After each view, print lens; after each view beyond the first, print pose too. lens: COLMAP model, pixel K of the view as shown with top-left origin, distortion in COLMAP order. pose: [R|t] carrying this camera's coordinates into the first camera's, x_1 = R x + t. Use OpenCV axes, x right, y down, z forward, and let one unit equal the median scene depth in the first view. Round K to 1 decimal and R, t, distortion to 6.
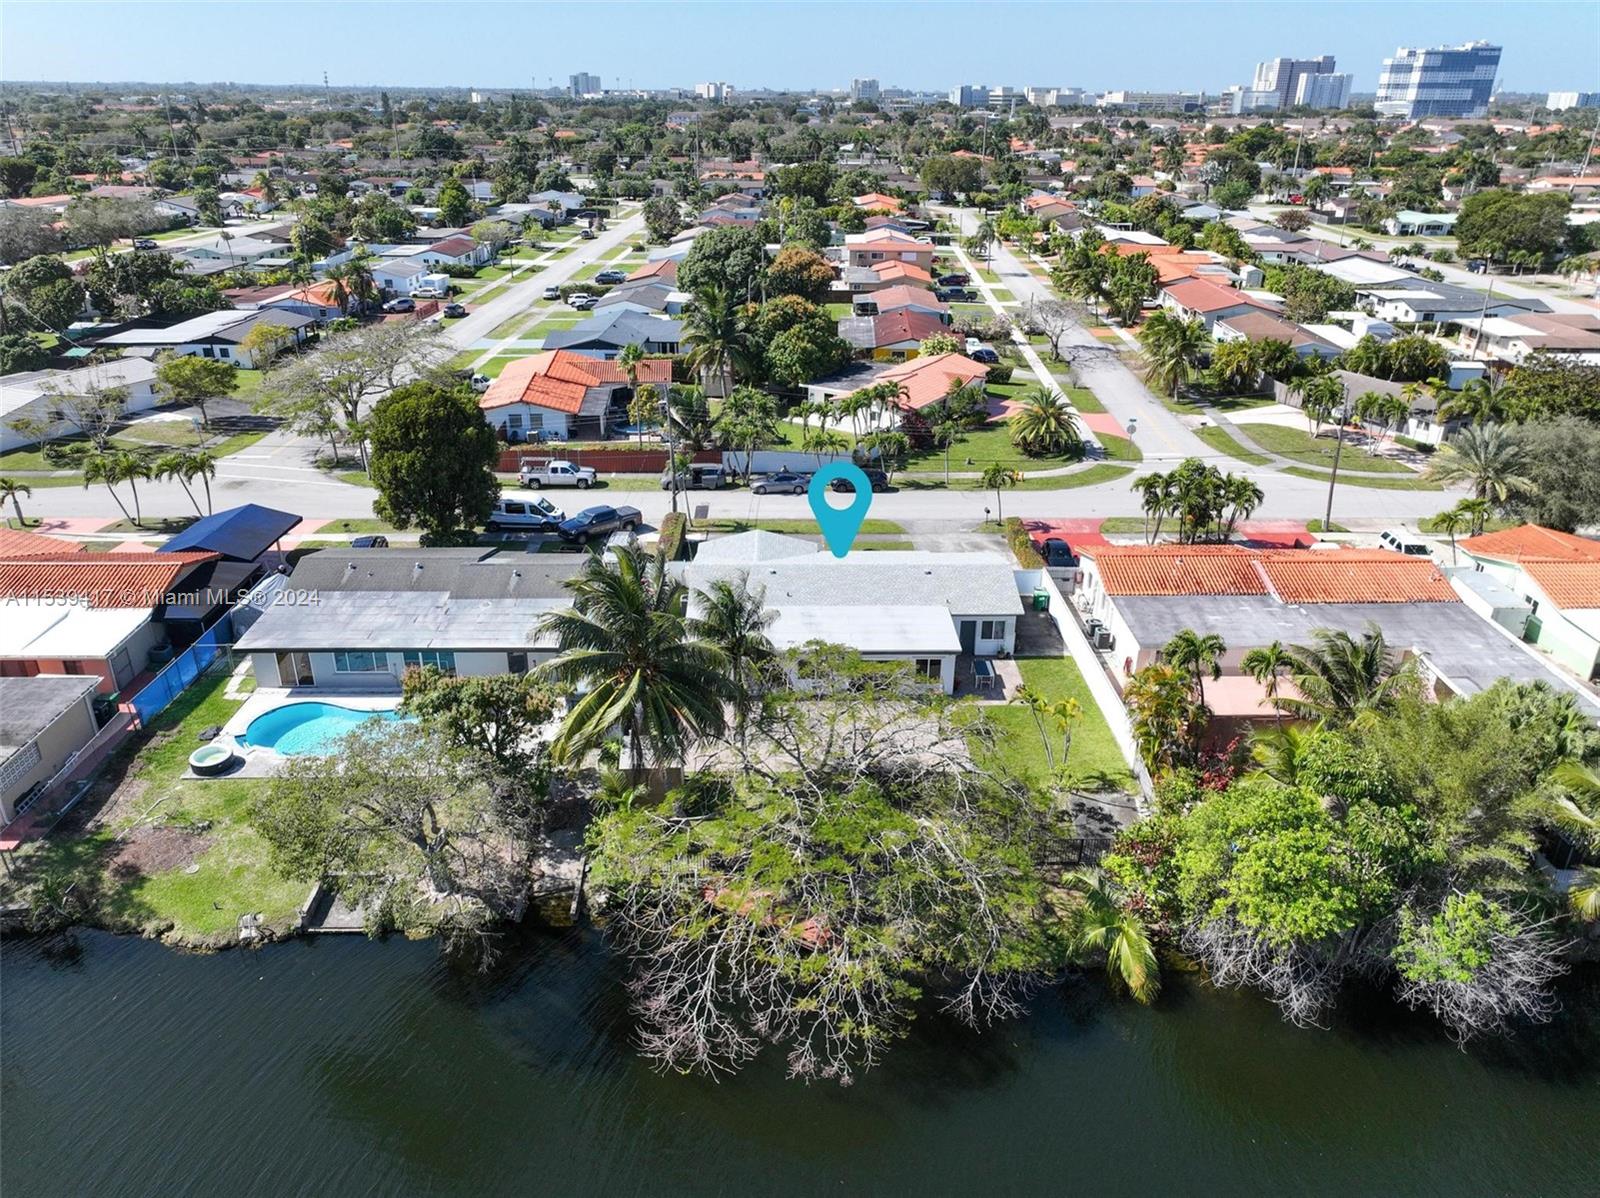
lens RADIAL K [[1126.7, 0, 802.3], [0, 1126.7, 596.9], [0, 0, 1]] dist [0.004041, 0.010808]
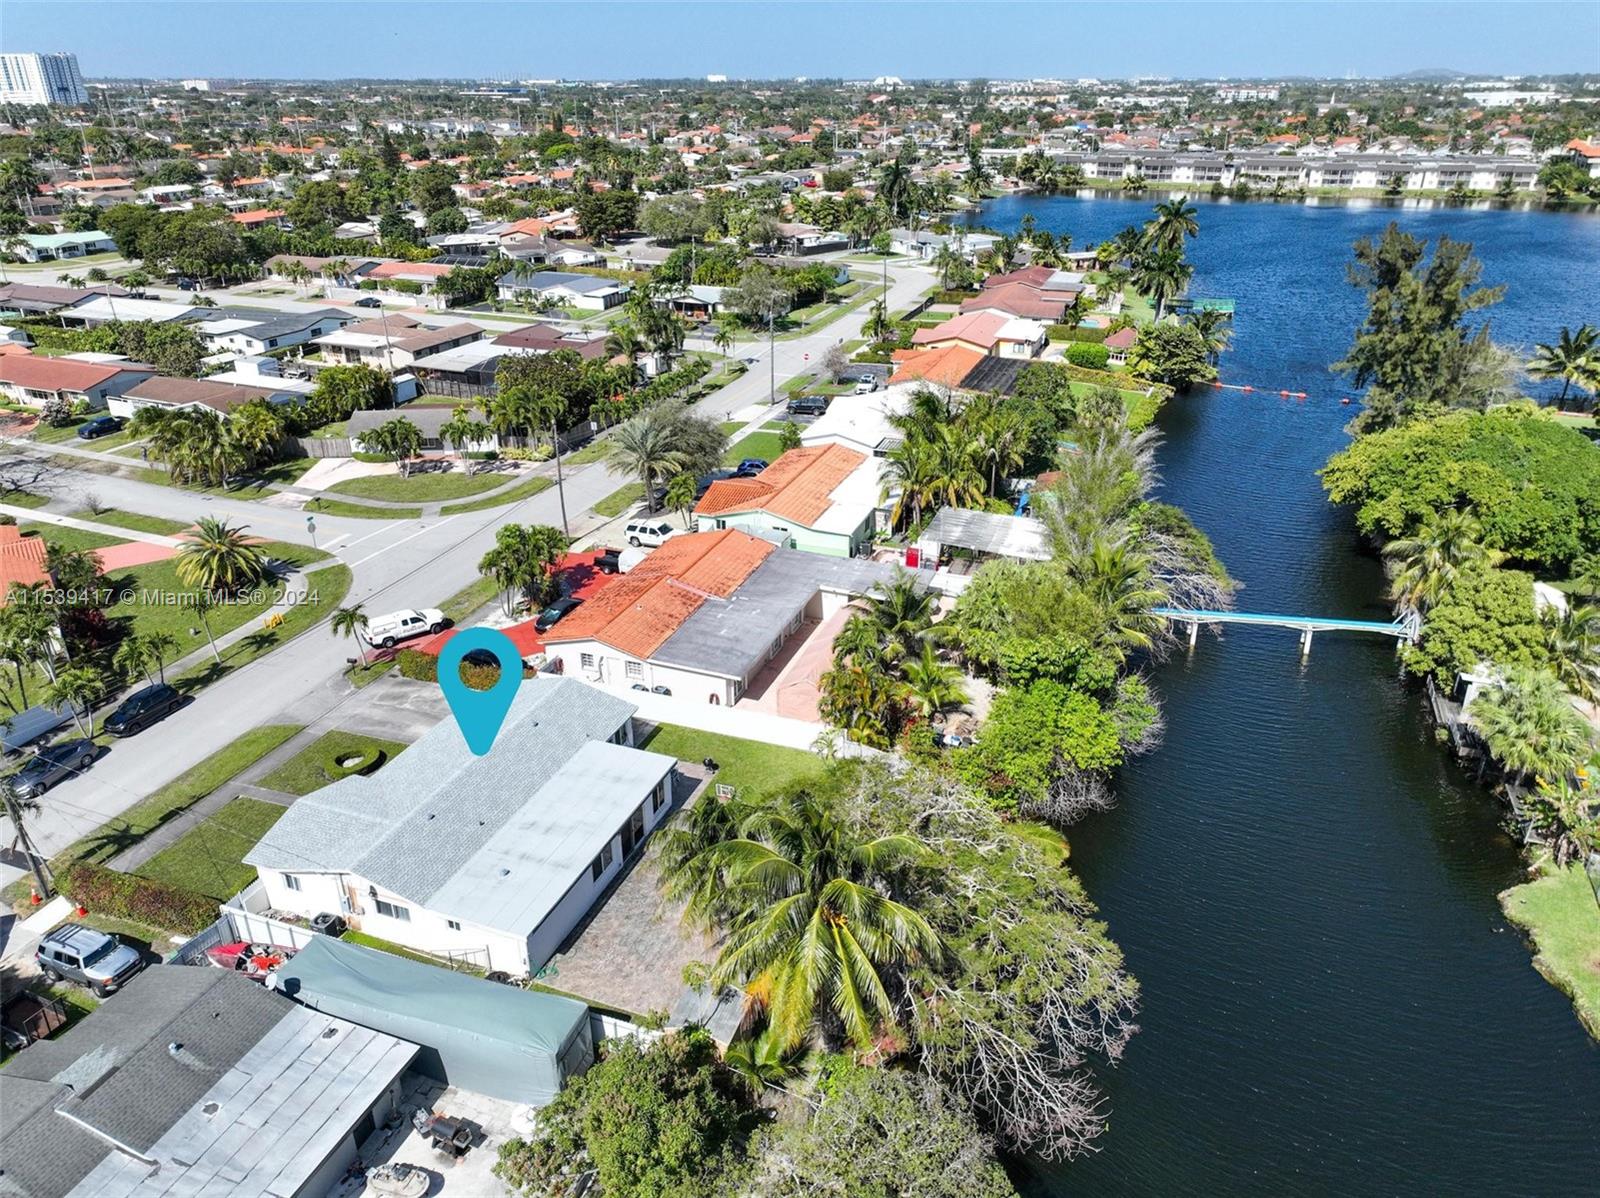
lens RADIAL K [[1126.7, 0, 802.0], [0, 1126.7, 597.5], [0, 0, 1]] dist [0.004041, 0.010808]
pose [[0.369006, -0.399504, 0.839185, -0.328369], [0.387726, 0.886756, 0.251660, -0.157433], [-0.844691, 0.232510, 0.482116, 0.196316]]
